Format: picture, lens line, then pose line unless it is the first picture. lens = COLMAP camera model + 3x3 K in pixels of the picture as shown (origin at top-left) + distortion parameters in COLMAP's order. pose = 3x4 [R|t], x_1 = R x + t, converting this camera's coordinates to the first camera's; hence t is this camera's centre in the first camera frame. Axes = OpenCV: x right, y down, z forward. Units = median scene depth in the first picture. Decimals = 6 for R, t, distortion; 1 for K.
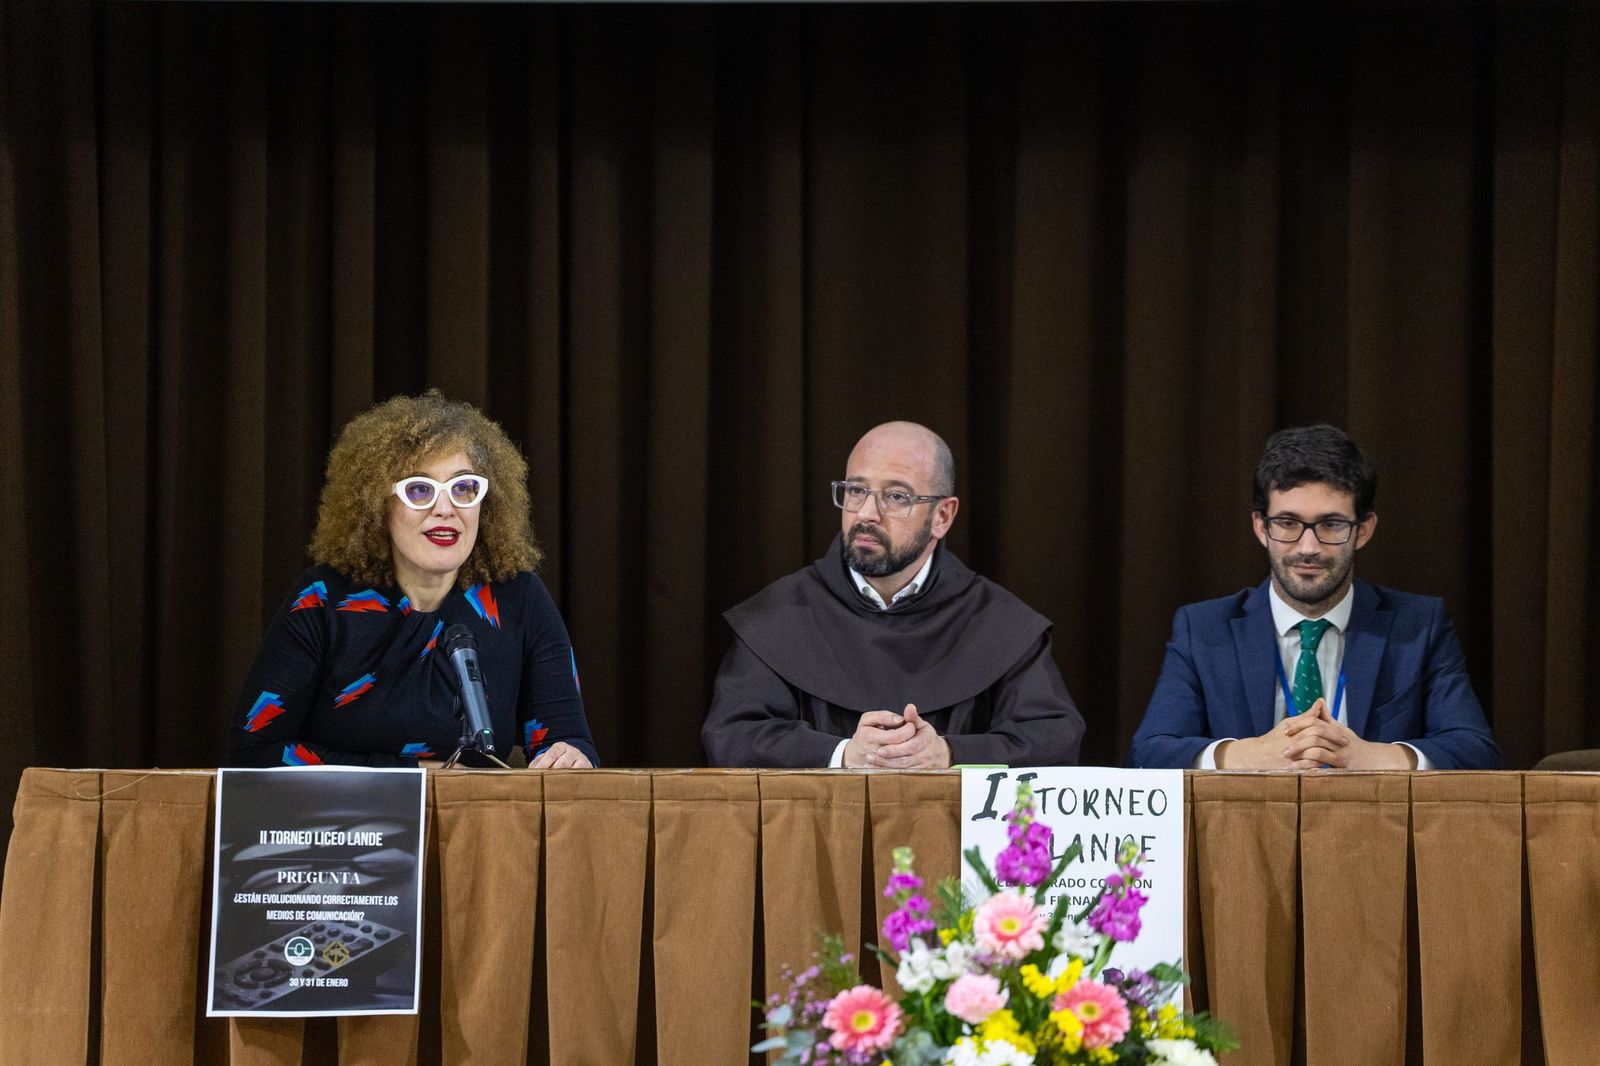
lens RADIAL K [[9356.2, 0, 800.0], [0, 9356.2, 533.0], [0, 0, 1]] dist [1.356497, 14.760390]
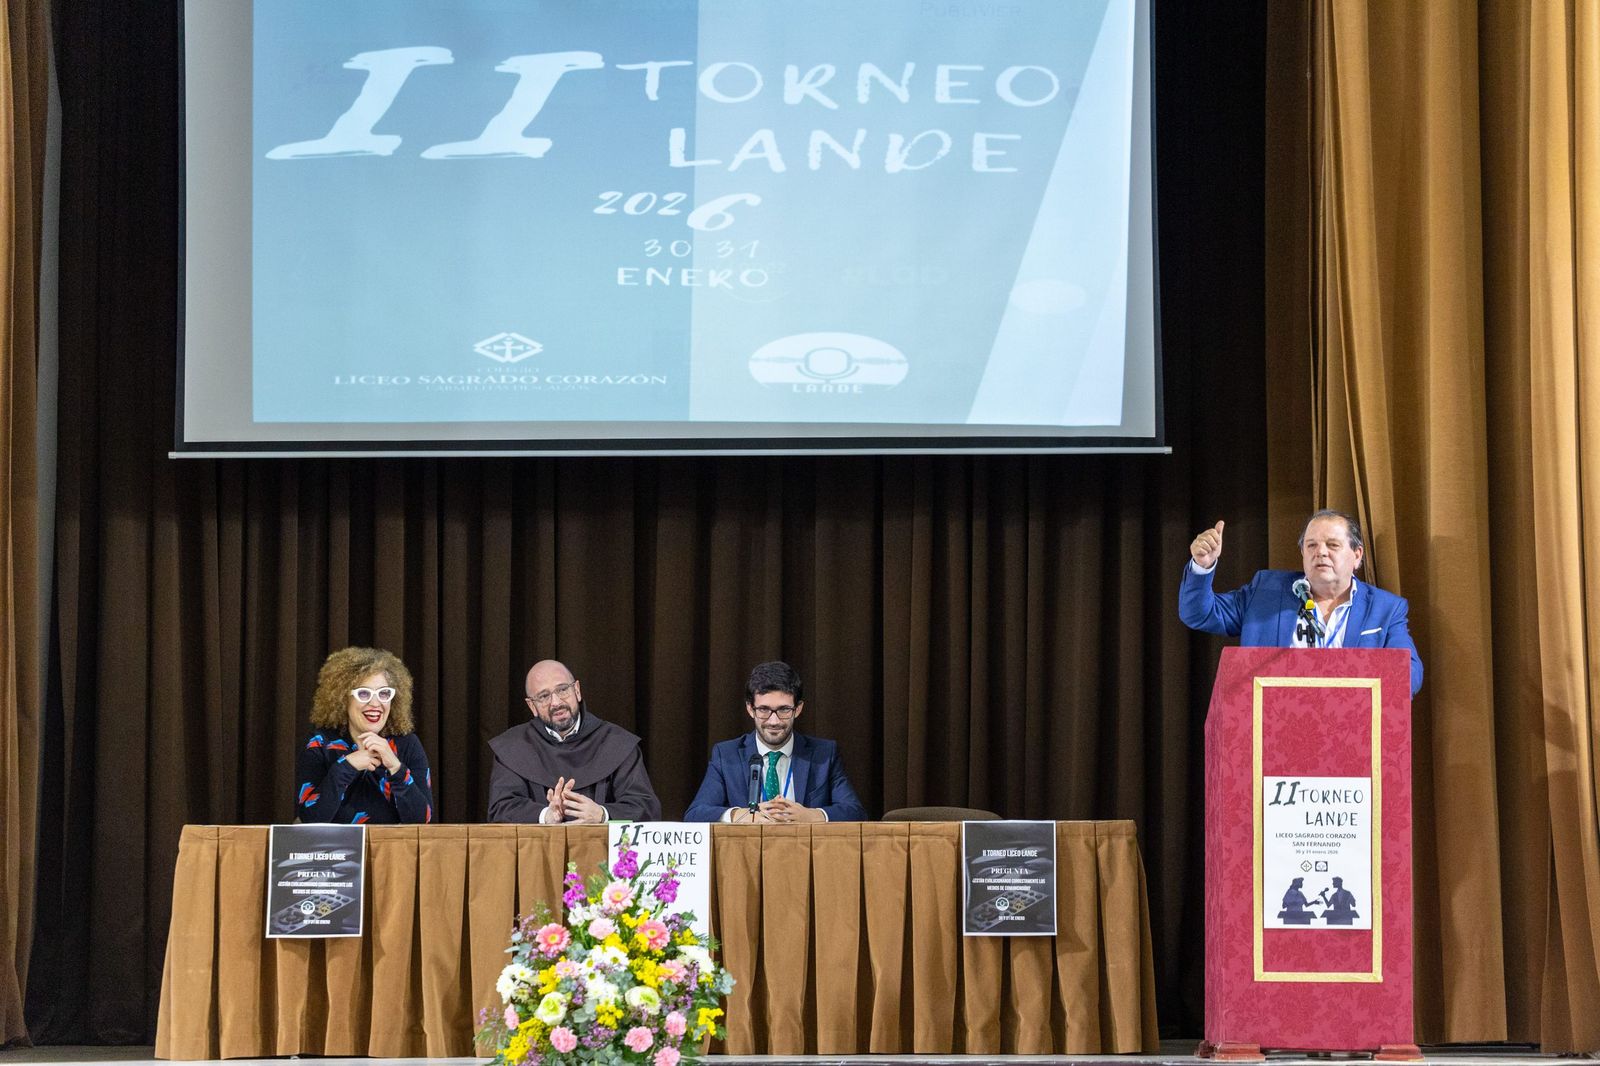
lens RADIAL K [[6365.1, 0, 800.0], [0, 6365.1, 533.0], [0, 0, 1]] dist [0.515974, 0.627246]
pose [[0.999893, -0.003856, 0.014089, 0.041487], [0.003987, 0.999949, -0.009267, -0.029163], [-0.014053, 0.009322, 0.999858, -0.503043]]
